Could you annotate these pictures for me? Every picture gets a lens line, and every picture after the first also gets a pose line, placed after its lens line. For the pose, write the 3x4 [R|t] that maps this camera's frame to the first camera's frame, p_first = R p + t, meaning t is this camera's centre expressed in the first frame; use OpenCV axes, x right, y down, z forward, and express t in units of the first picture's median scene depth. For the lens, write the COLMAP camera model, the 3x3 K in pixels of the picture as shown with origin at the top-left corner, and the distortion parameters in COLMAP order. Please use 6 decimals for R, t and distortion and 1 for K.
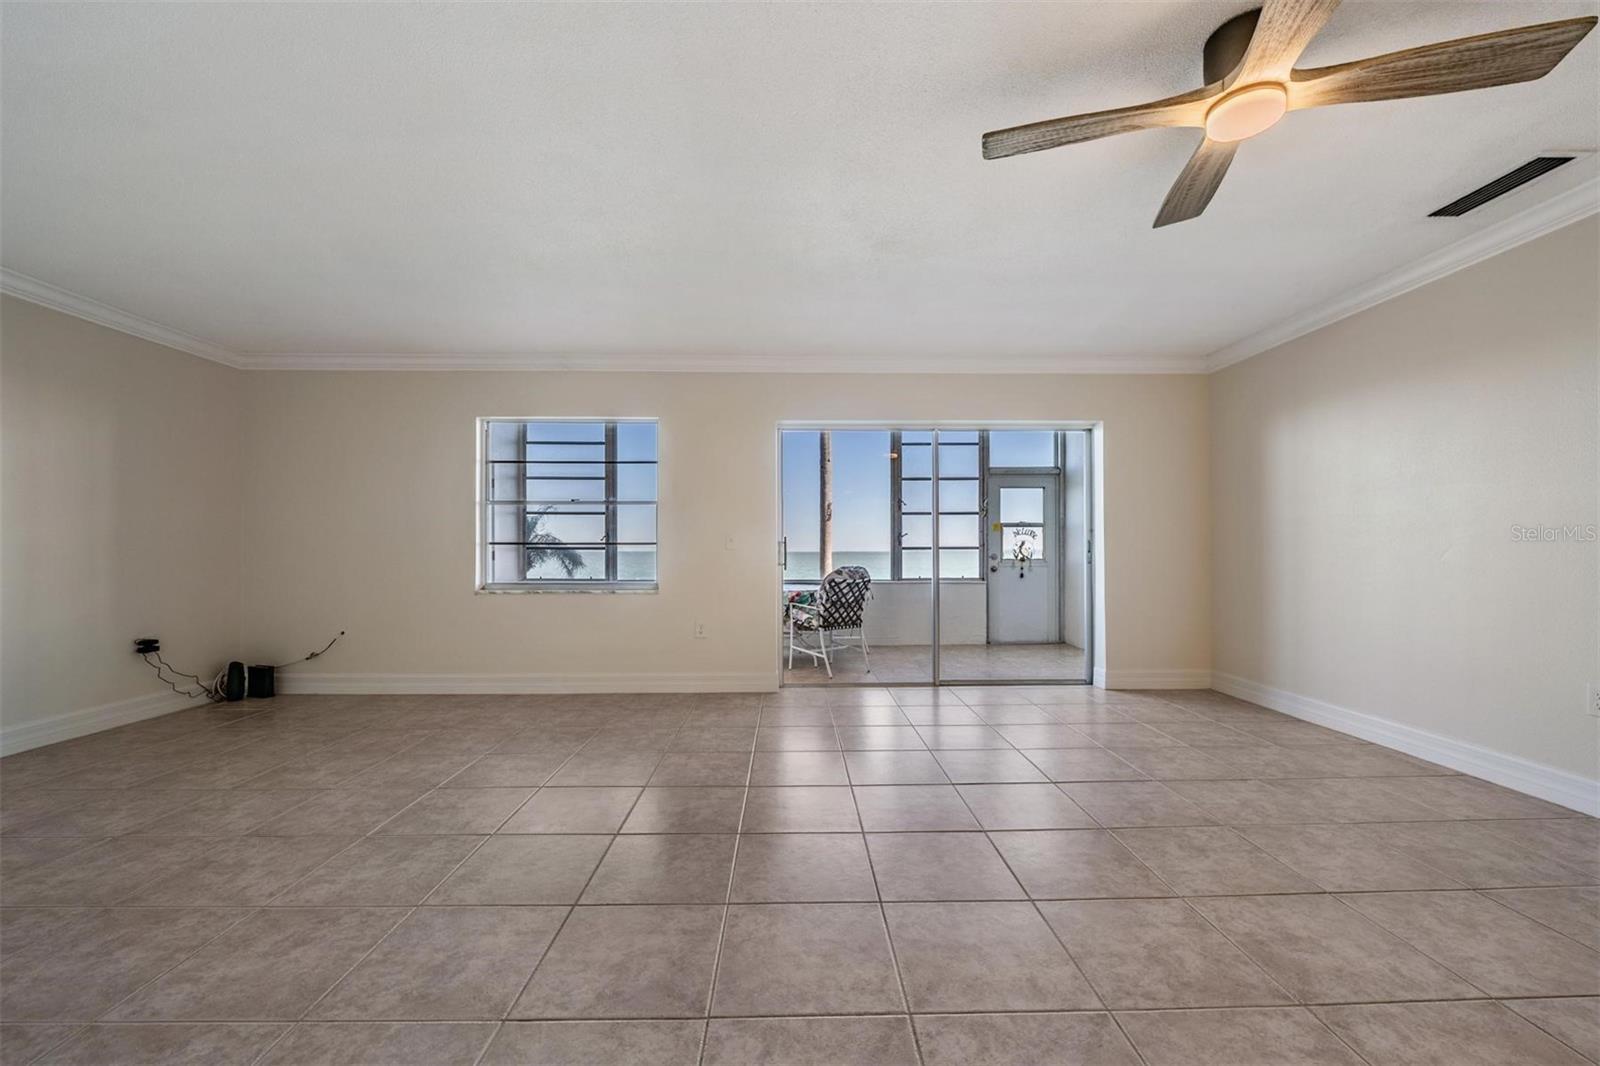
lens RADIAL K [[626.6, 0, 800.0], [0, 626.6, 533.0], [0, 0, 1]] dist [-0.003236, -0.000566]
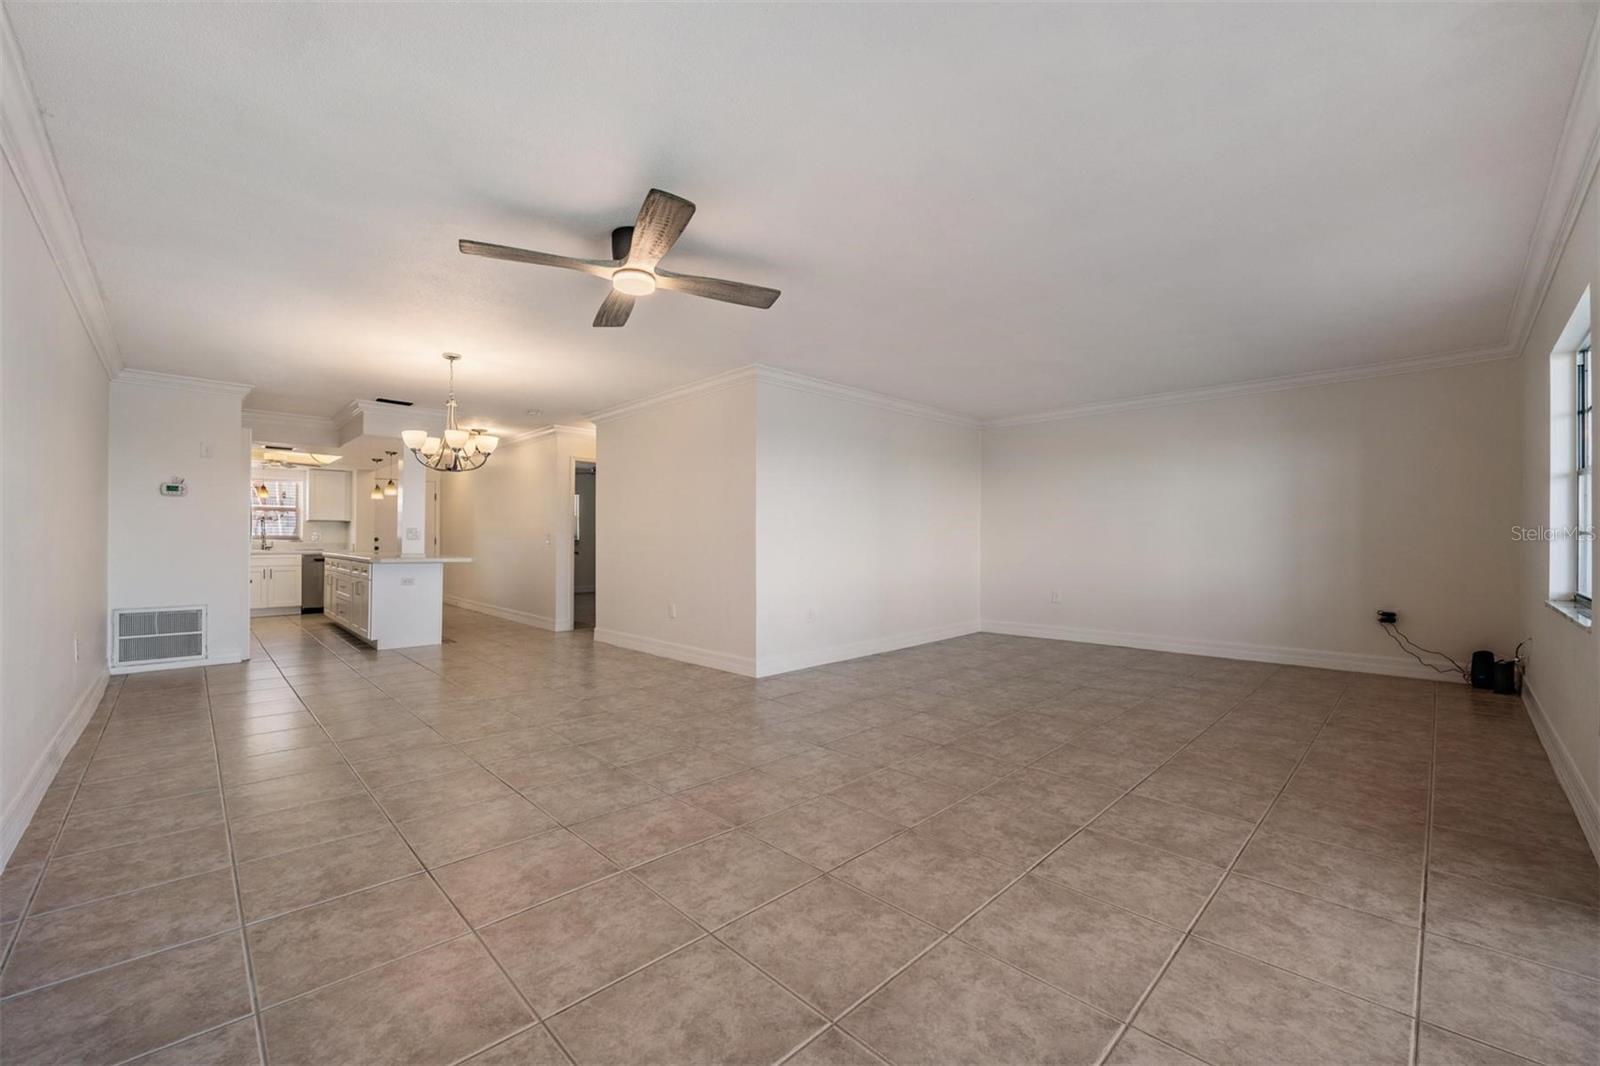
lens RADIAL K [[635.1, 0, 799.0], [0, 635.1, 519.7], [0, 0, 1]] dist [-0.008429, -0.003022]
pose [[-0.729855, -0.018631, -0.683348, 0.499578], [0.020220, 0.998603, -0.048822, 0.017056], [0.683302, -0.049450, -0.728459, 0.820392]]
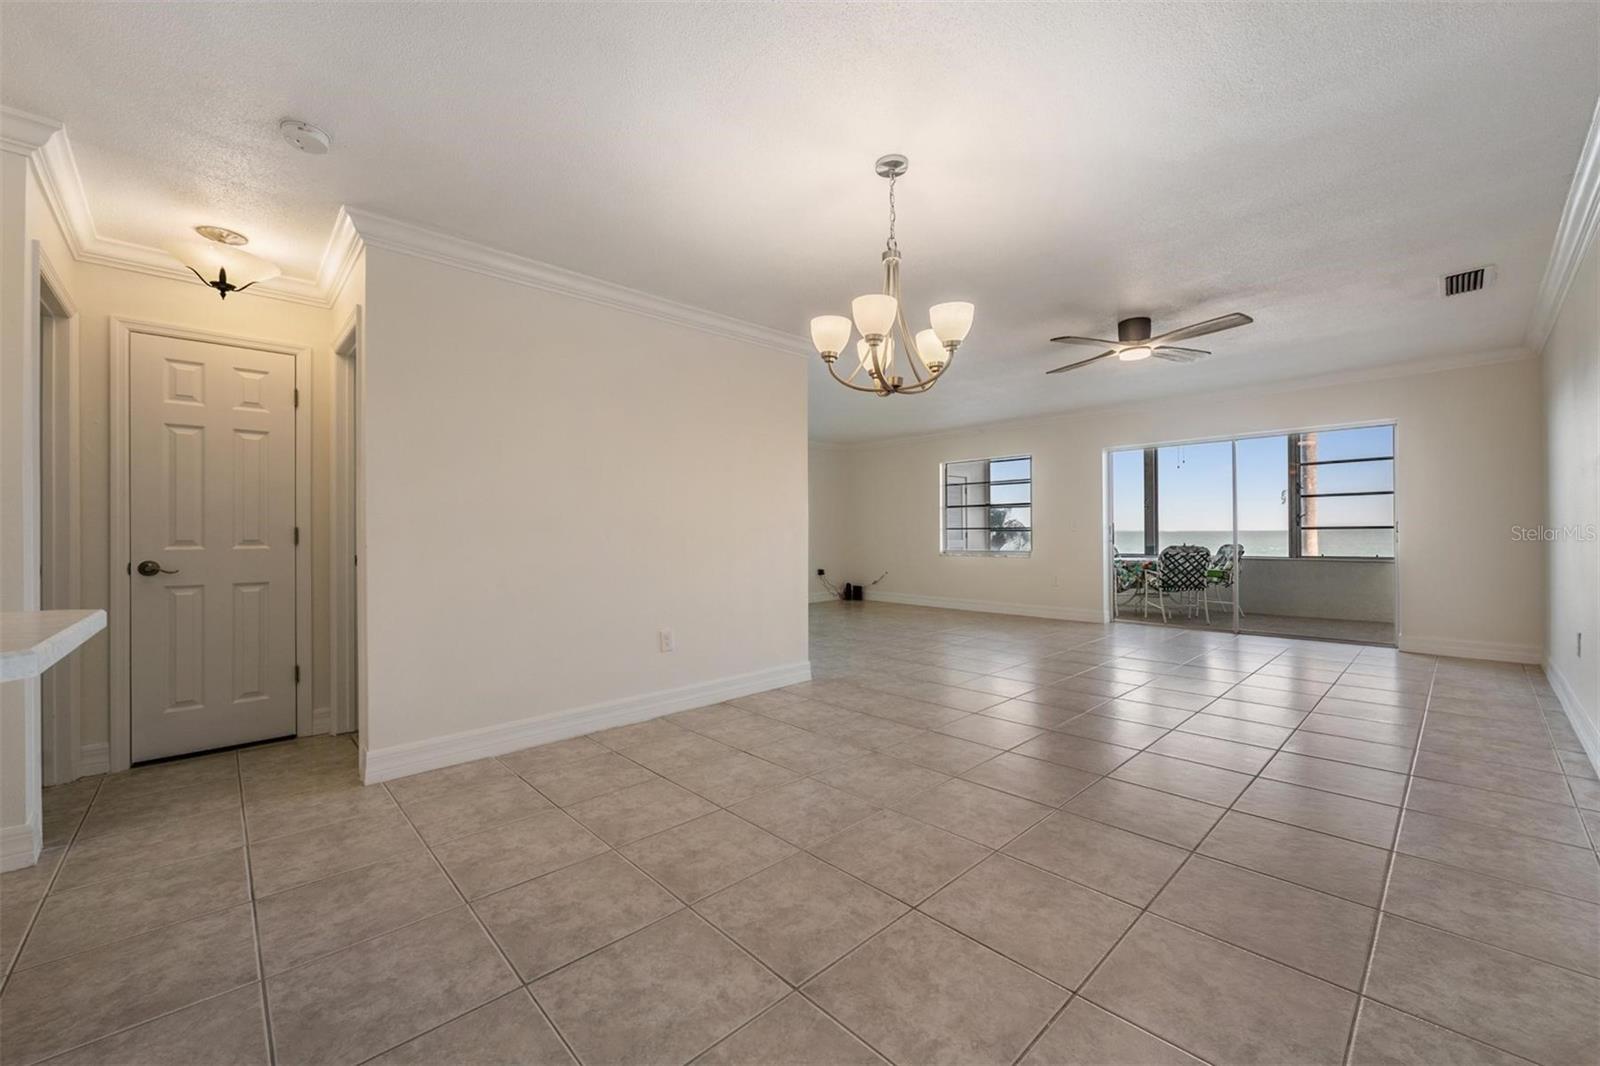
lens RADIAL K [[620.3, 0, 796.5], [0, 620.3, 534.3], [0, 0, 1]] dist [-0.011446, -0.000427]
pose [[0.664613, -0.003447, -0.747180, 0.525121], [0.027212, 0.999438, 0.019594, -0.014332], [0.746692, -0.033355, 0.664333, -0.505158]]
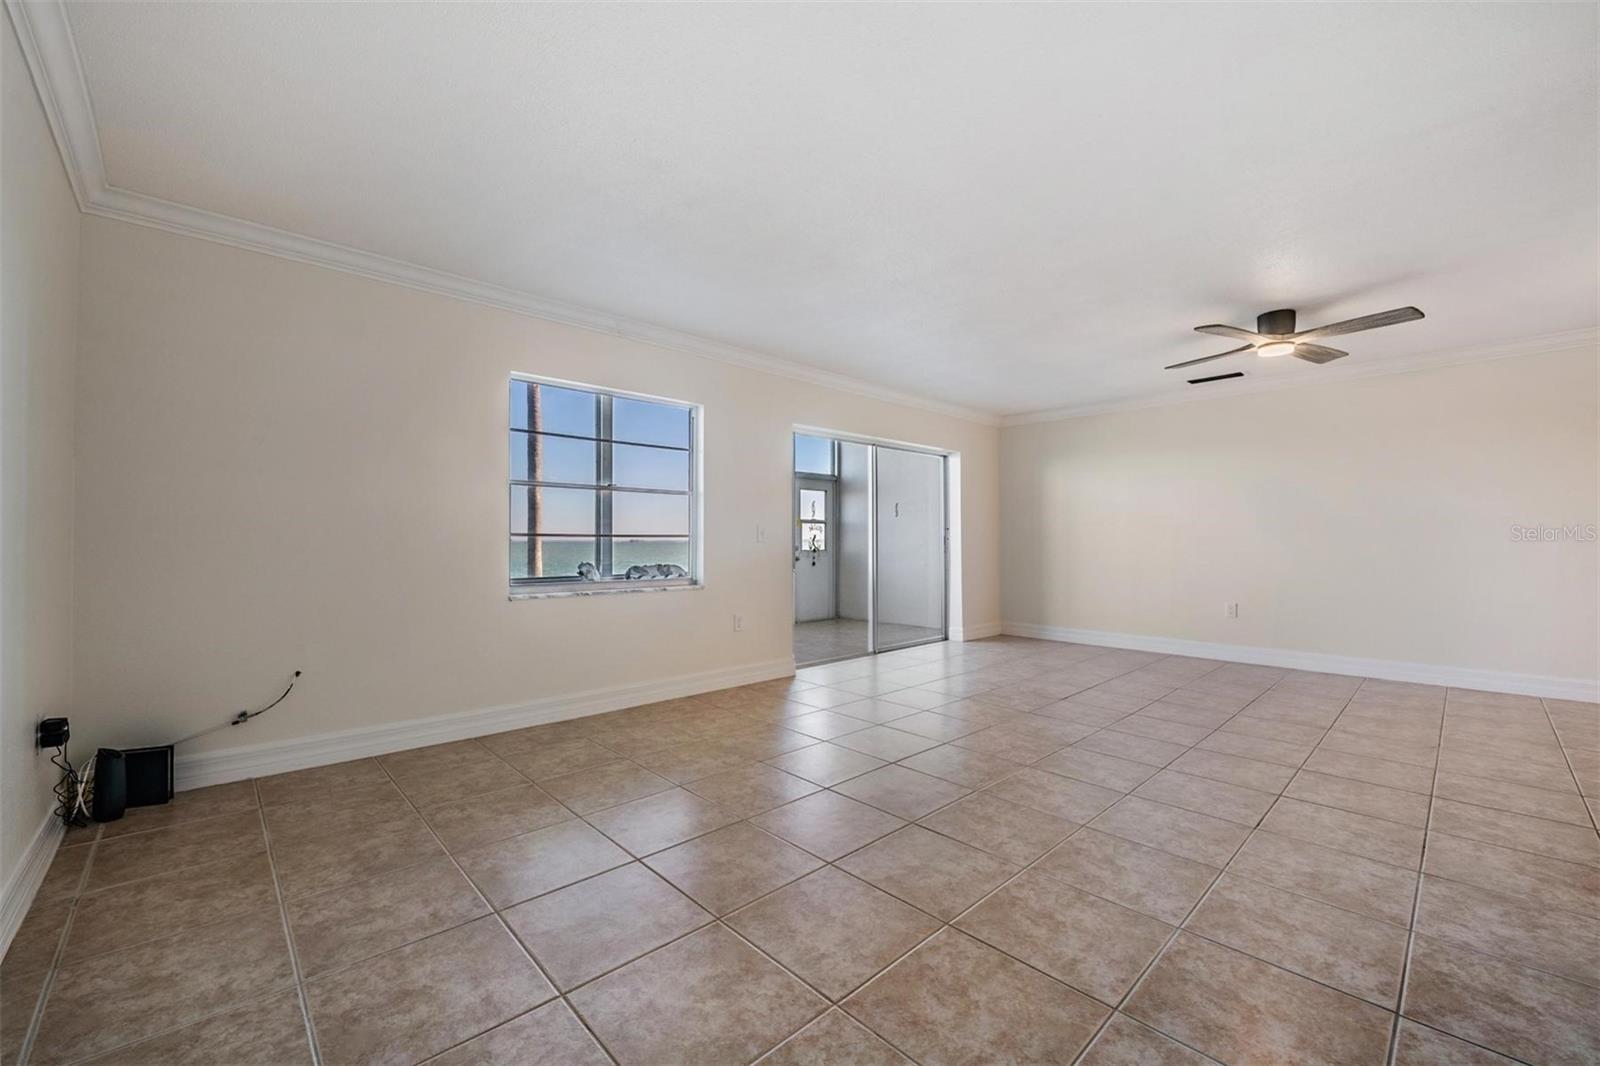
lens RADIAL K [[642.1, 0, 801.7], [0, 642.1, 539.0], [0, 0, 1]] dist [-0.011469, -0.000203]
pose [[0.737331, 0.005872, 0.675506, -0.681691], [-0.023831, 0.999566, 0.017323, -0.000098], [-0.675111, -0.028871, 0.737151, 0.156549]]
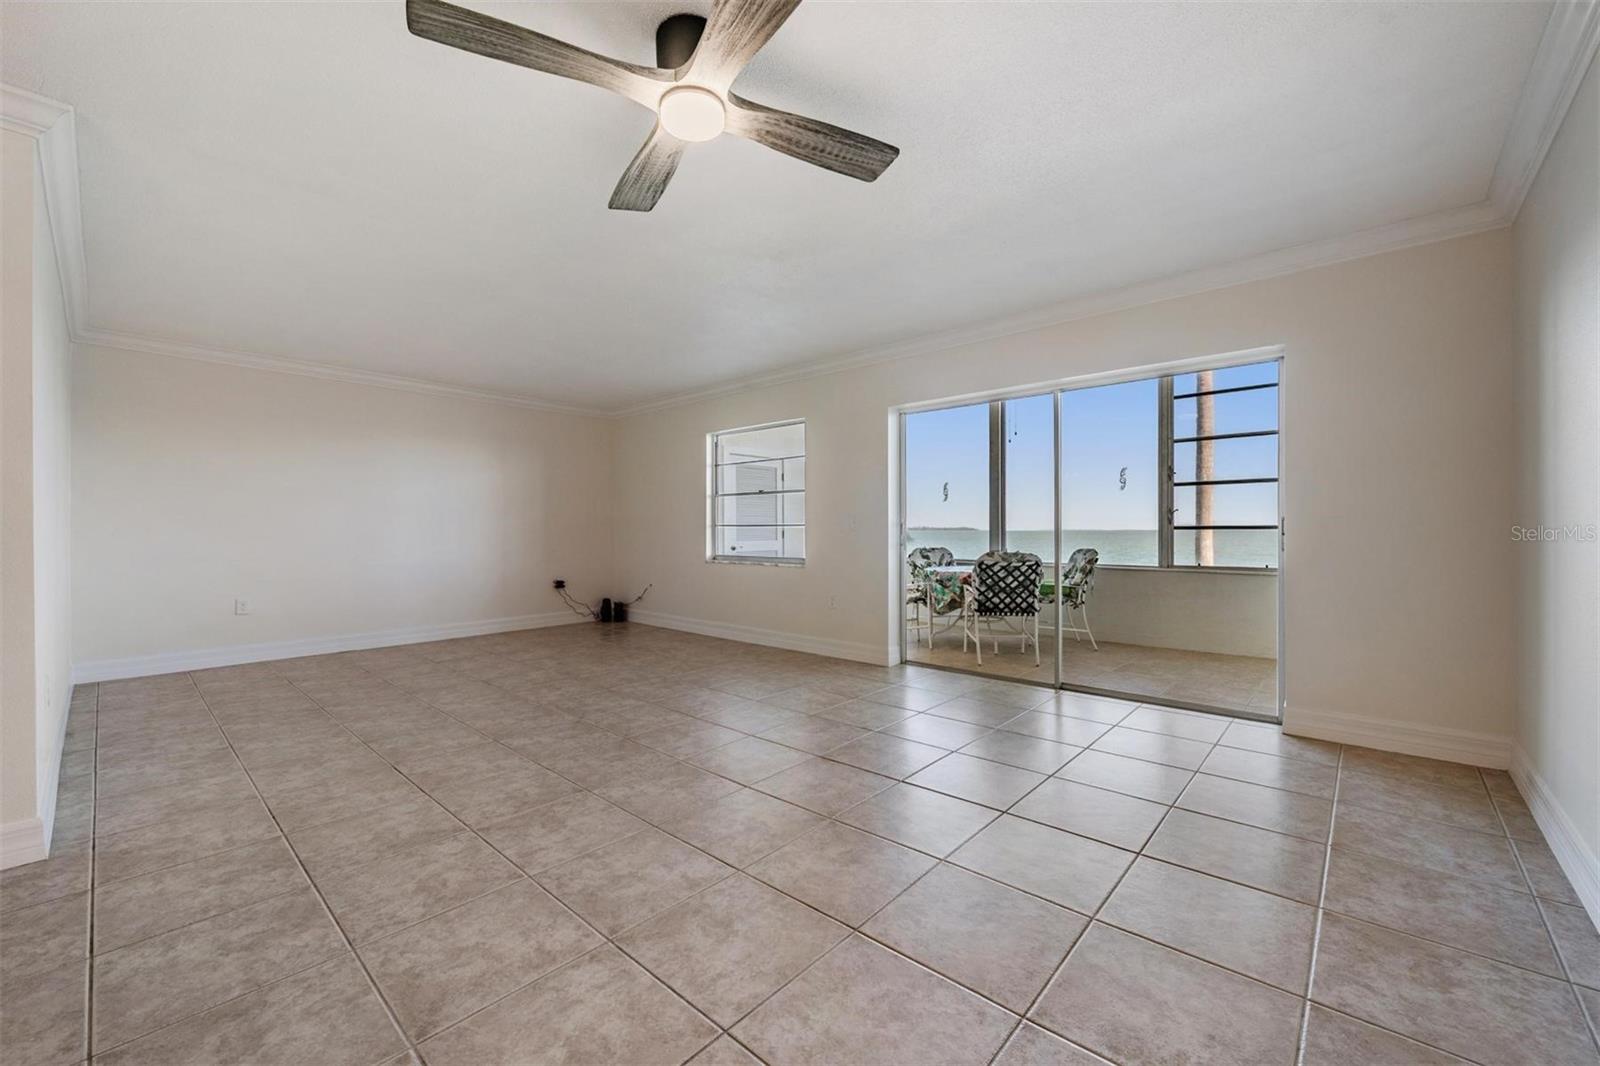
lens RADIAL K [[632.7, 0, 804.8], [0, 632.7, 494.2], [0, 0, 1]] dist [-0.002595, -0.000525]
pose [[0.730526, -0.037313, -0.681865, 0.517596], [0.018470, 0.999220, -0.034891, 0.000035], [0.682635, 0.012895, 0.730646, 0.110305]]
